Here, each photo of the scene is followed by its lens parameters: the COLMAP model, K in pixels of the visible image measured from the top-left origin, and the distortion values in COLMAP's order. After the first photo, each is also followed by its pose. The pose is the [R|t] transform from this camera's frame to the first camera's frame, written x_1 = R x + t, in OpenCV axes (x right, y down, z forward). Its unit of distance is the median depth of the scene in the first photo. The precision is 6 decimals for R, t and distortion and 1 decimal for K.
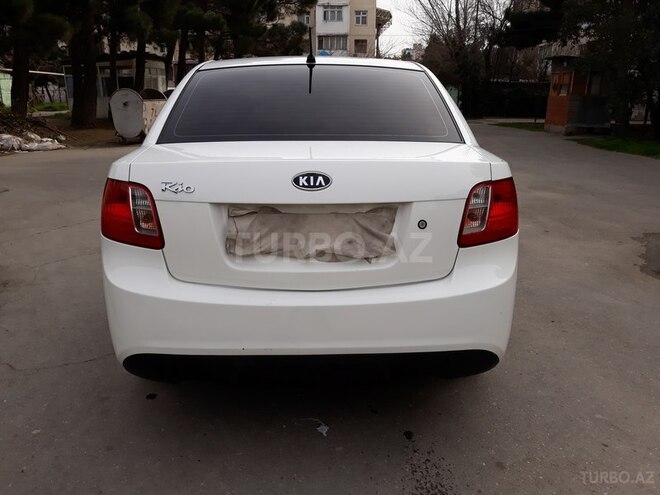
lens RADIAL K [[535.2, 0, 331.5], [0, 535.2, 245.9], [0, 0, 1]] dist [-0.004968, 0.007317]
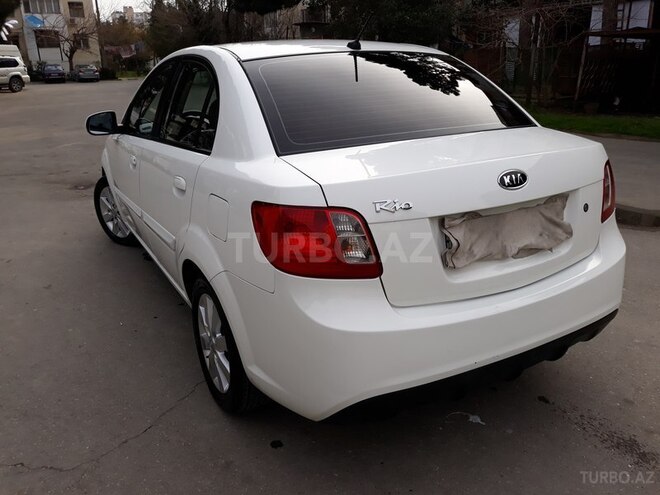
lens RADIAL K [[535.2, 0, 327.6], [0, 535.2, 247.6], [0, 0, 1]] dist [-0.004968, 0.007317]
pose [[0.896185, -0.174028, 0.408125, -0.736510], [0.149130, 0.984498, 0.092328, -0.134375], [-0.417866, -0.021880, 0.908245, 0.235506]]
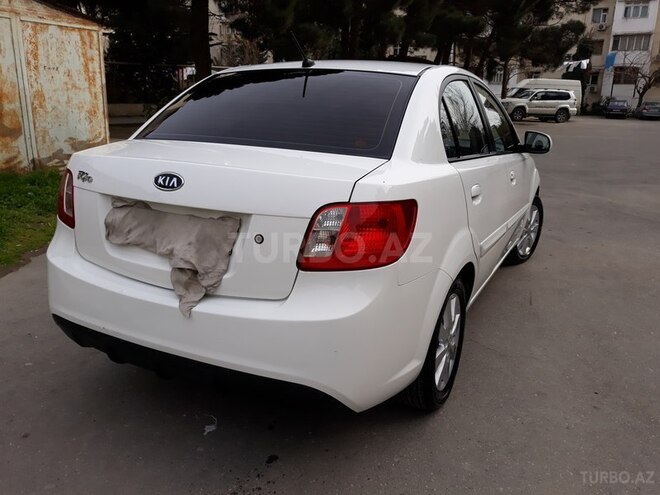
lens RADIAL K [[535.2, 0, 323.9], [0, 535.2, 249.1], [0, 0, 1]] dist [-0.004968, 0.007317]
pose [[0.879162, 0.150644, -0.452085, 0.684426], [-0.150904, 0.987903, 0.035730, -0.071954], [0.451999, 0.036809, 0.891259, 0.212631]]
